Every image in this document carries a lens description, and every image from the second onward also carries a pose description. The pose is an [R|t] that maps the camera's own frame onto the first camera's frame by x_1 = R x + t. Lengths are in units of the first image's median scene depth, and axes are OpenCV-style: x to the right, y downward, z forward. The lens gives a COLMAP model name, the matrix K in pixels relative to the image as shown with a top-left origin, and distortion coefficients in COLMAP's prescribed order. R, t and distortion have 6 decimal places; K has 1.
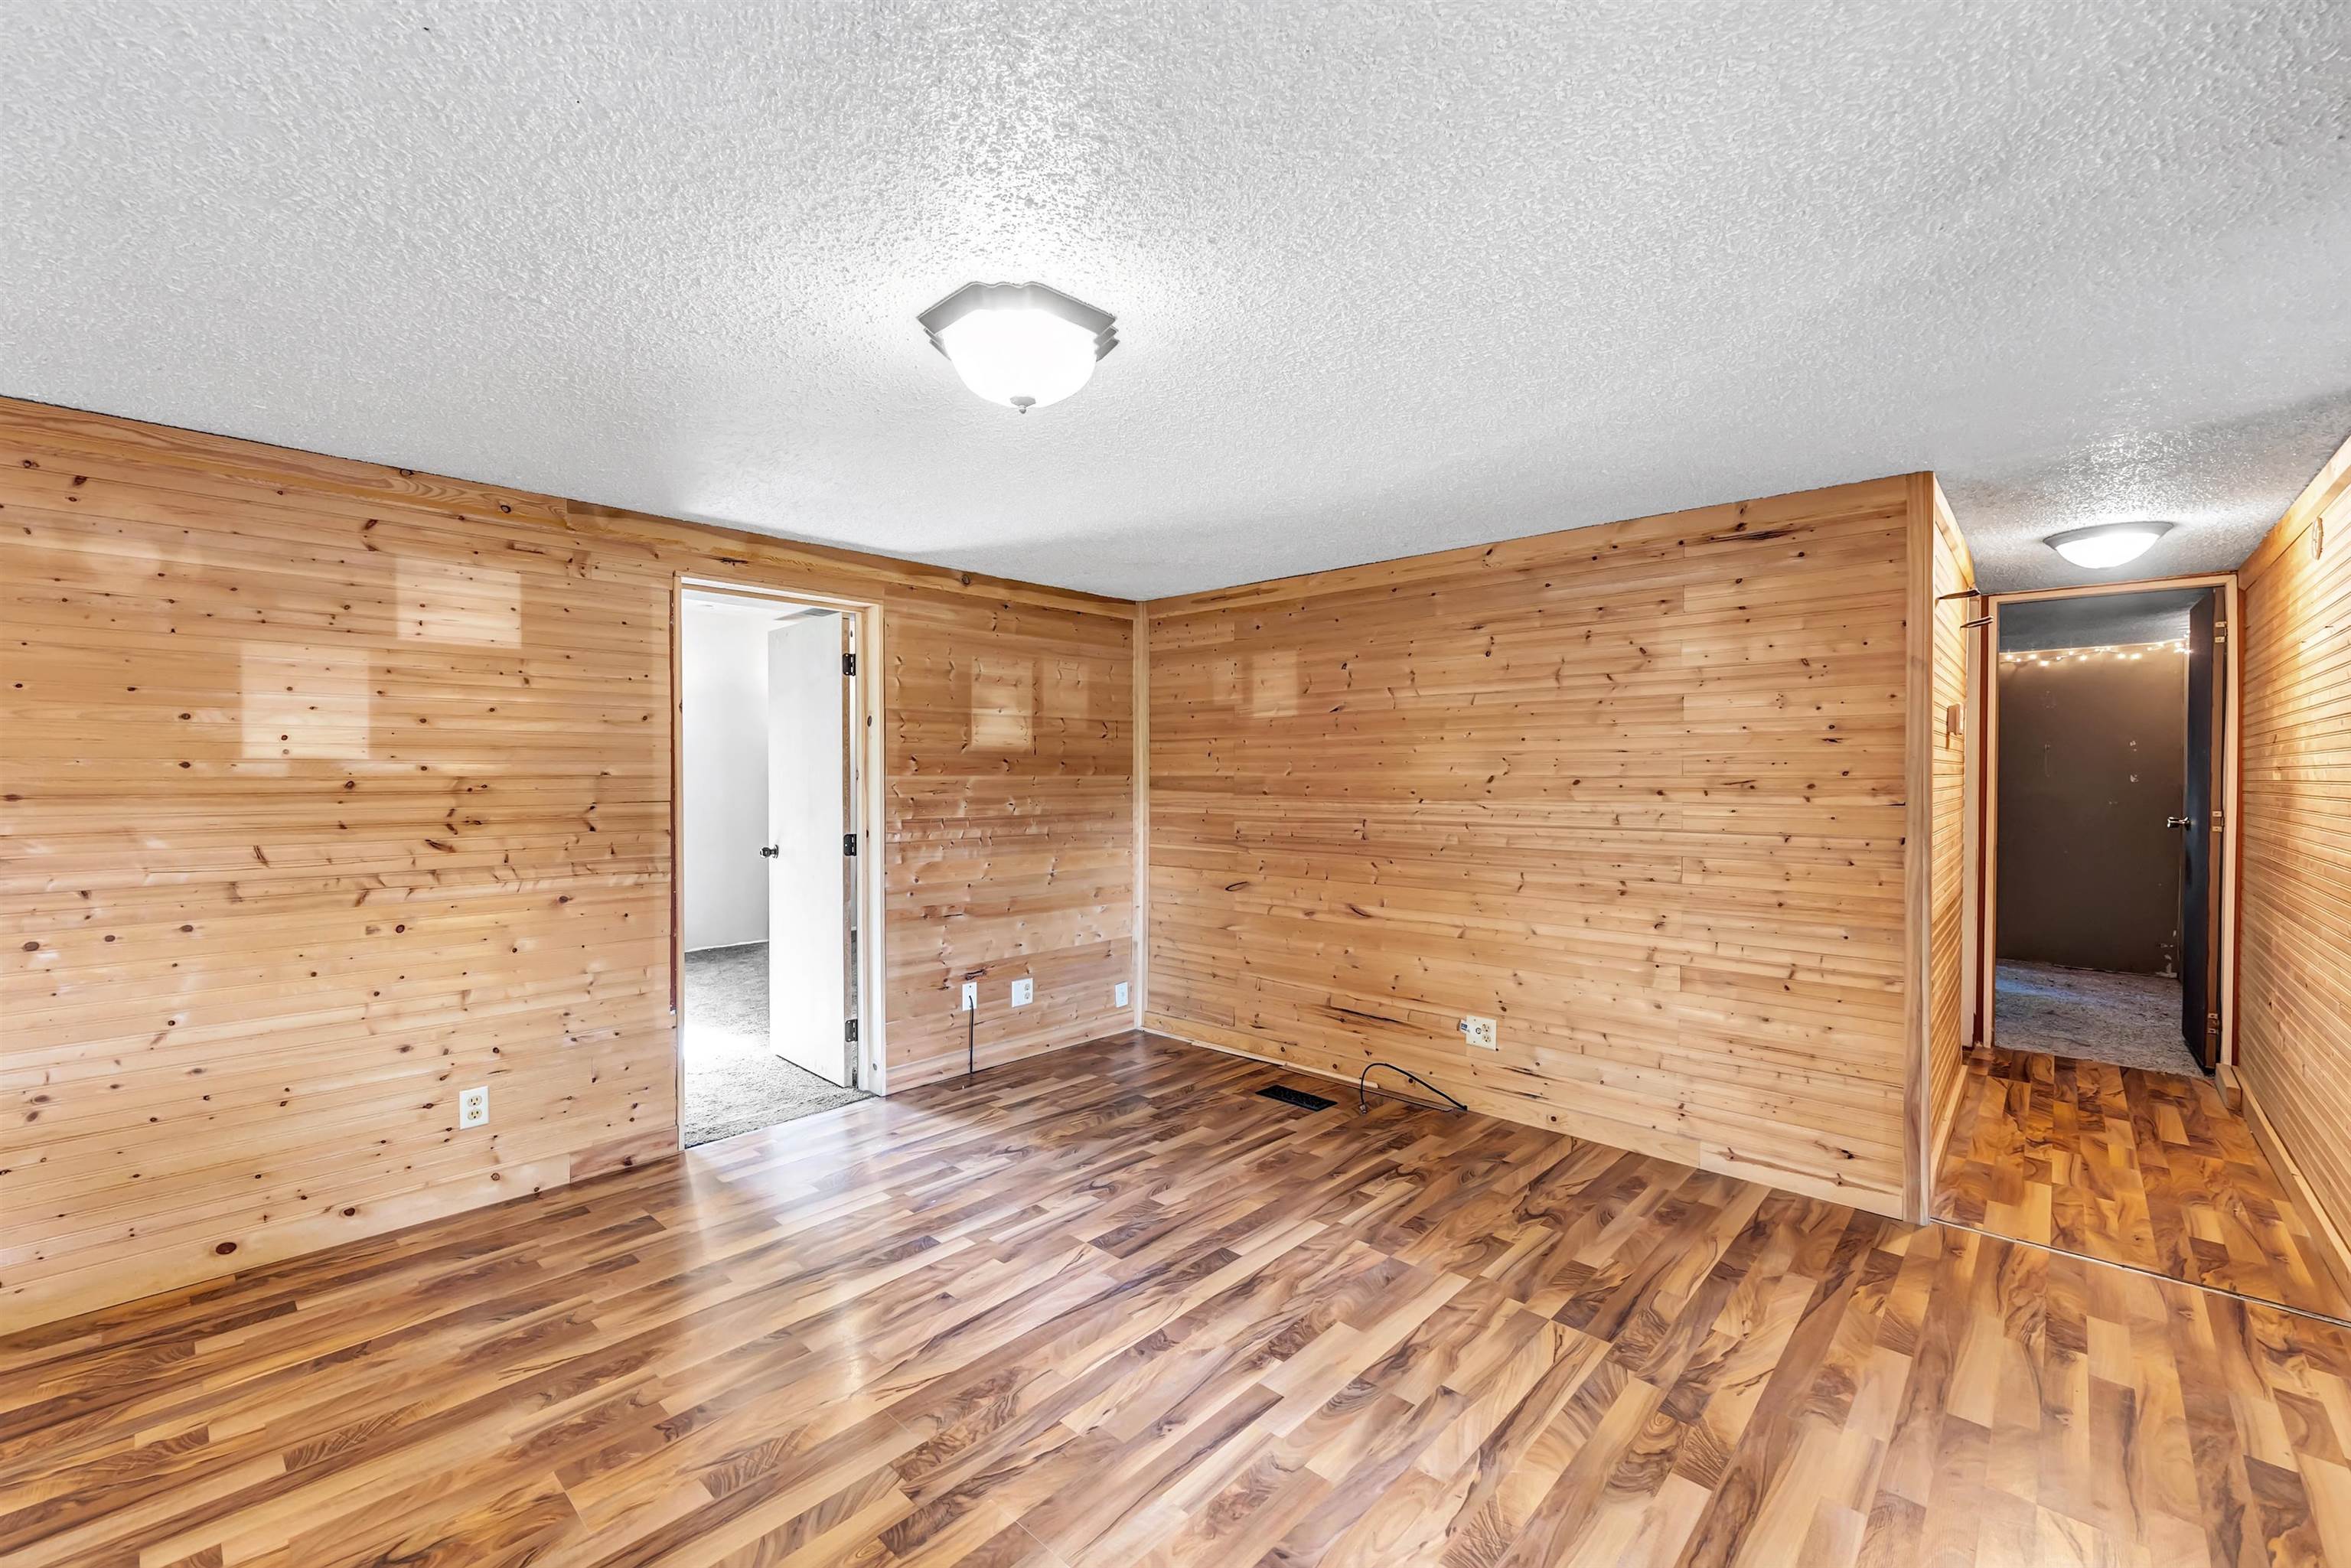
lens RADIAL K [[948.6, 0, 1134.0], [0, 948.6, 782.1], [0, 0, 1]] dist [-0.006464, 0.003040]
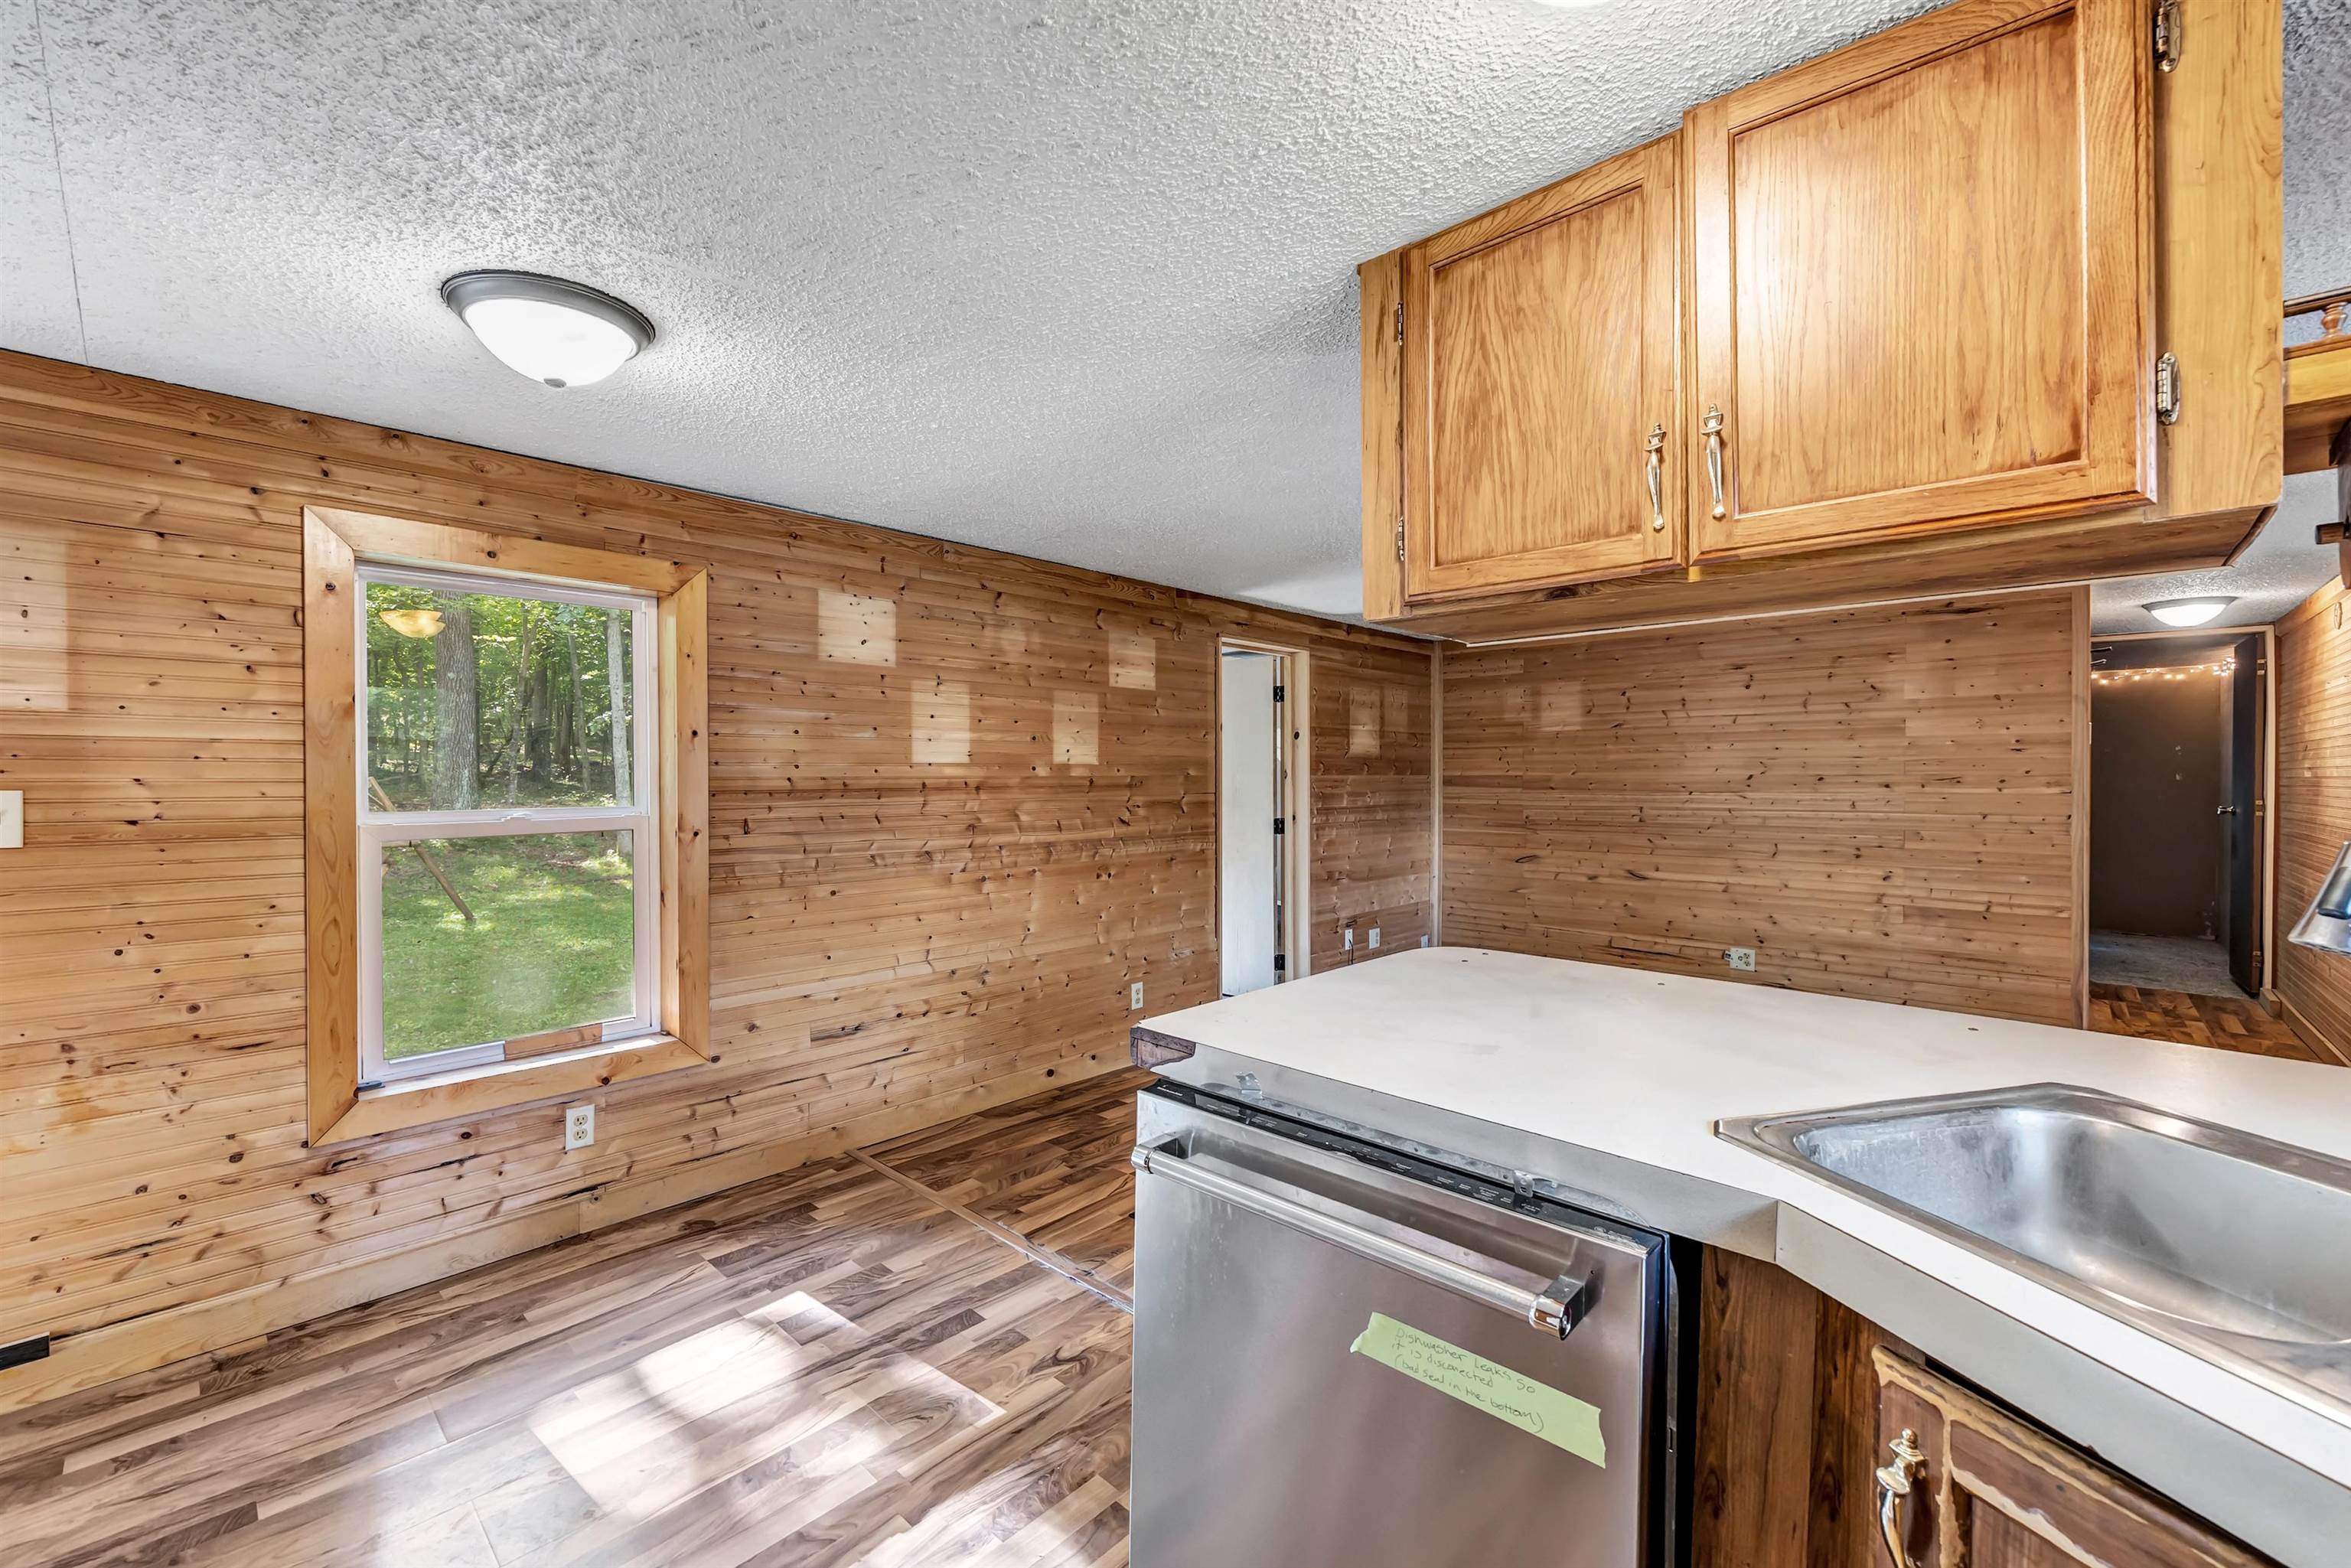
lens RADIAL K [[948.6, 0, 1160.5], [0, 948.6, 781.6], [0, 0, 1]] dist [-0.006464, 0.003040]
pose [[0.999928, -0.001717, 0.011909, -0.496576], [0.001746, 0.999996, -0.002381, 0.005366], [-0.011905, 0.002402, 0.999926, -0.373496]]
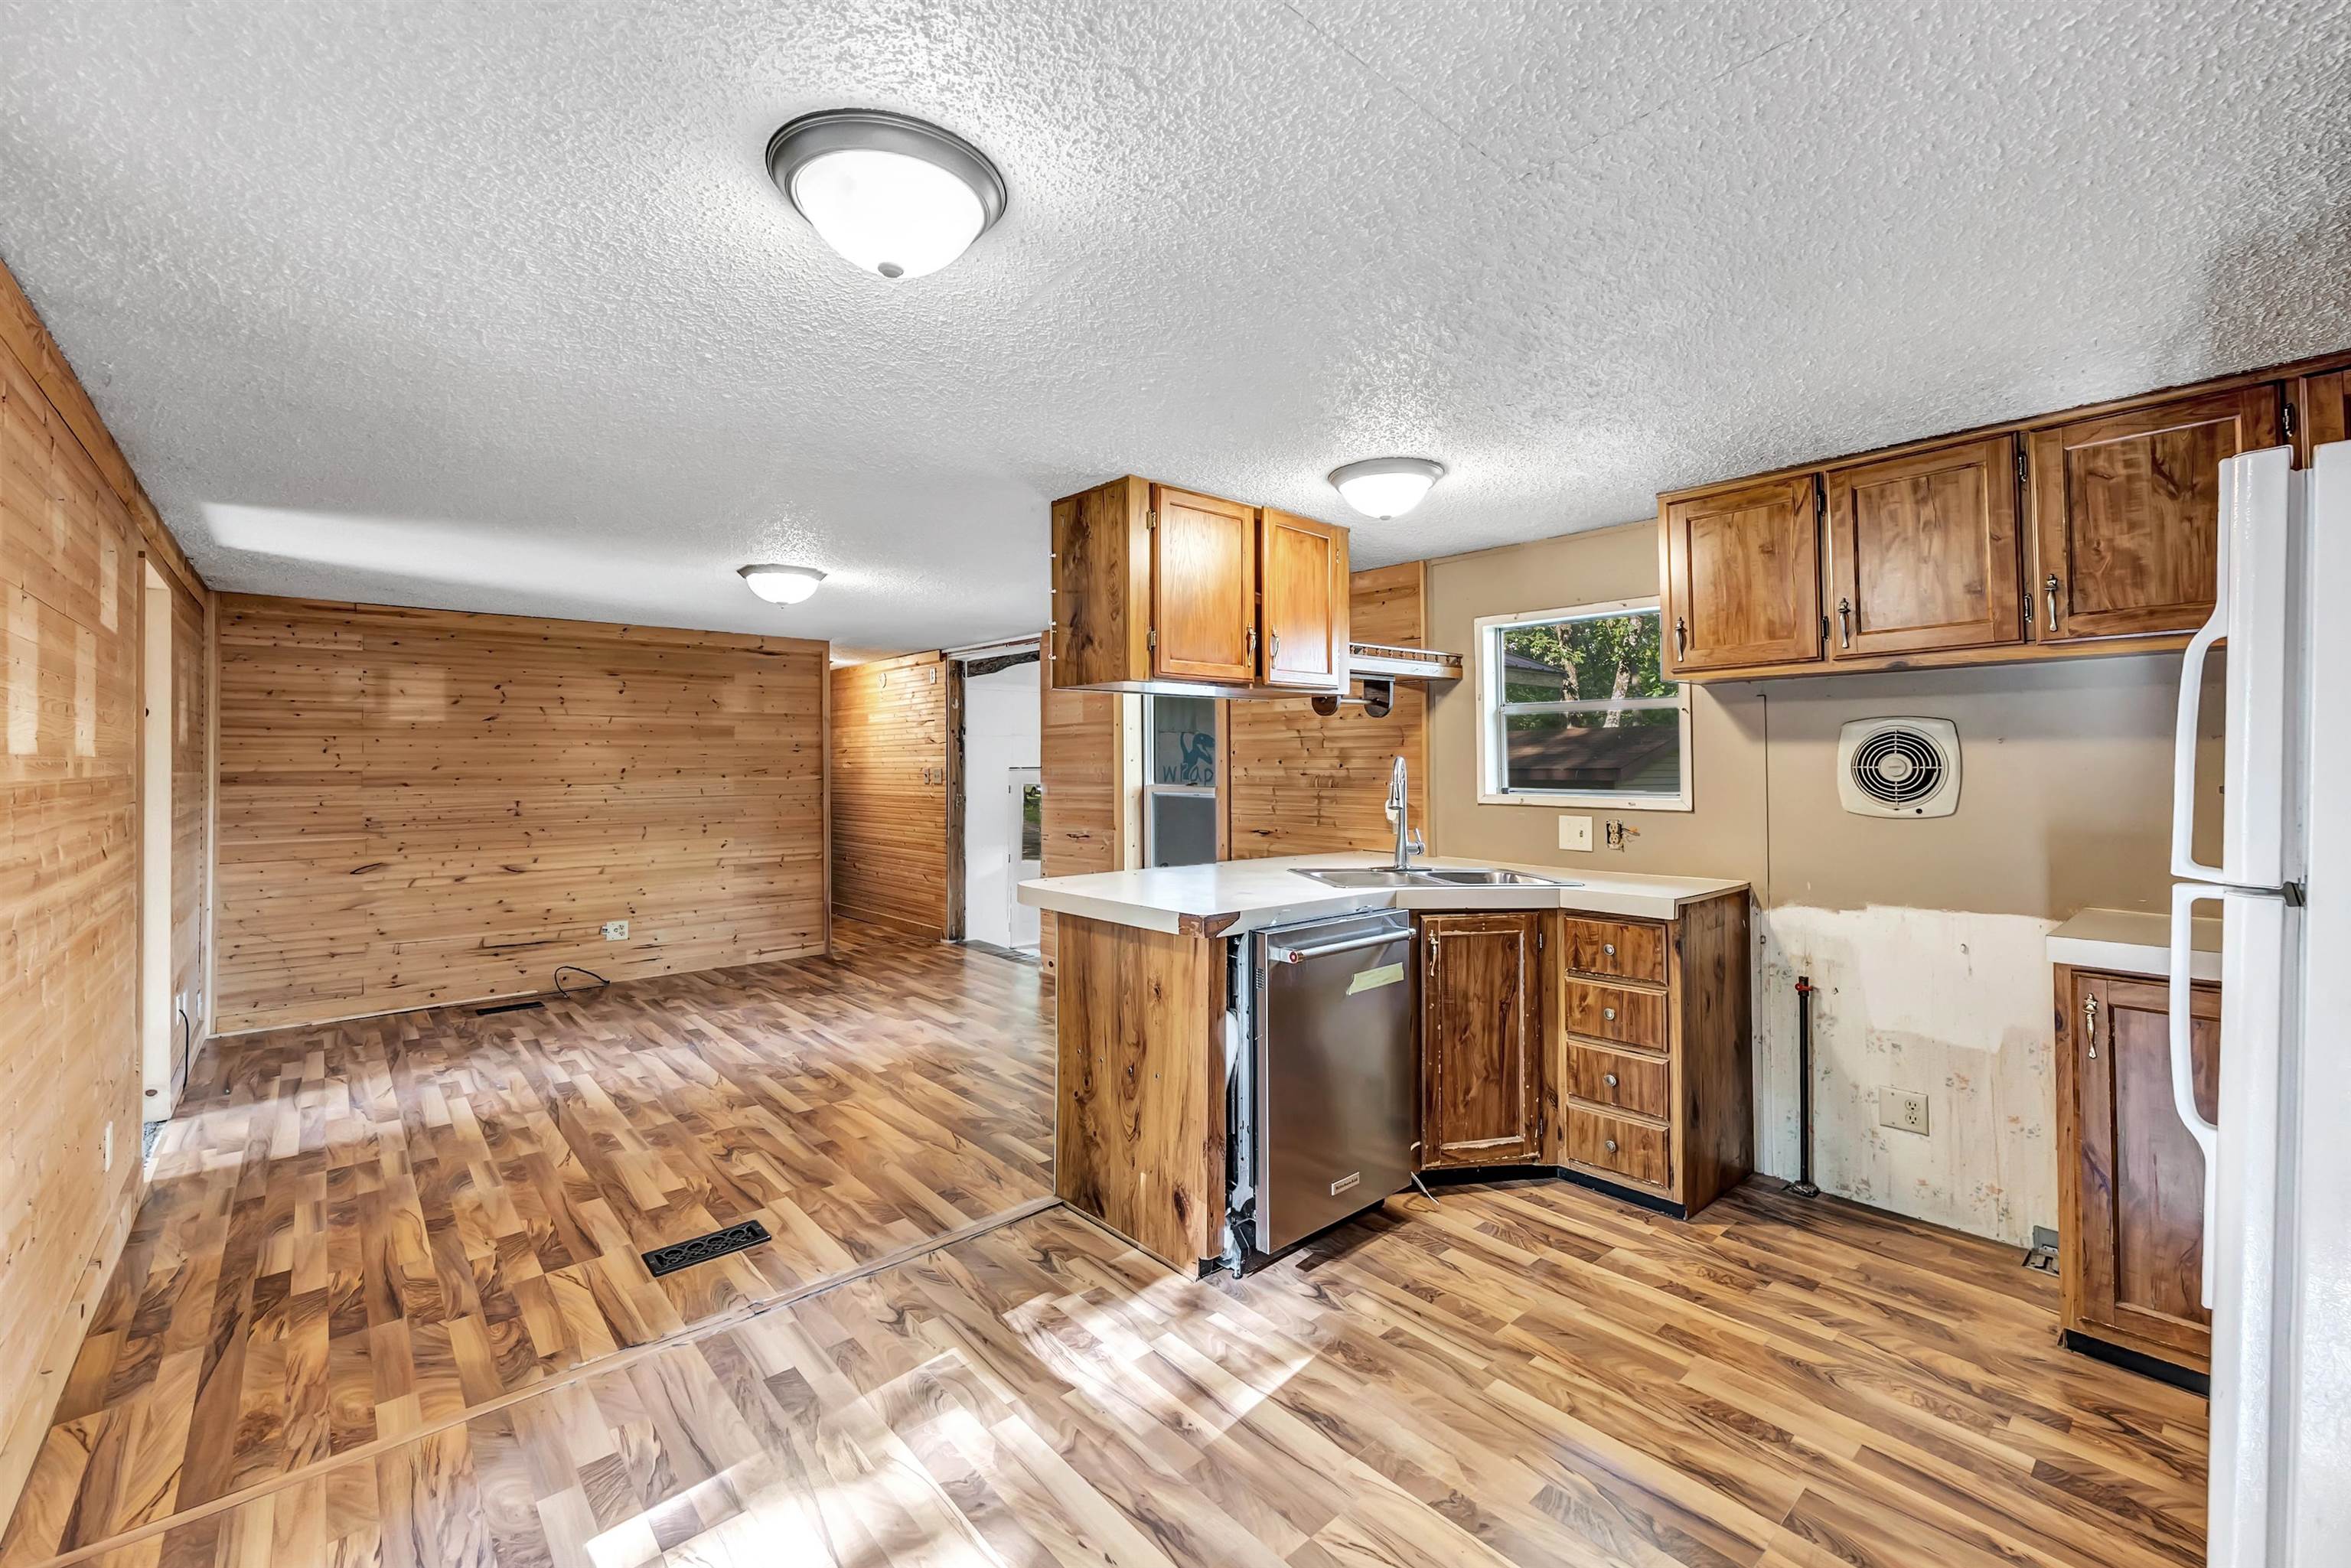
lens RADIAL K [[948.6, 0, 1169.3], [0, 948.6, 748.4], [0, 0, 1]] dist [-0.006464, 0.003040]
pose [[0.092747, 0.013530, 0.995598, -1.099163], [0.014308, 0.999786, -0.014920, -0.002579], [-0.995587, 0.015629, 0.092534, -0.061725]]
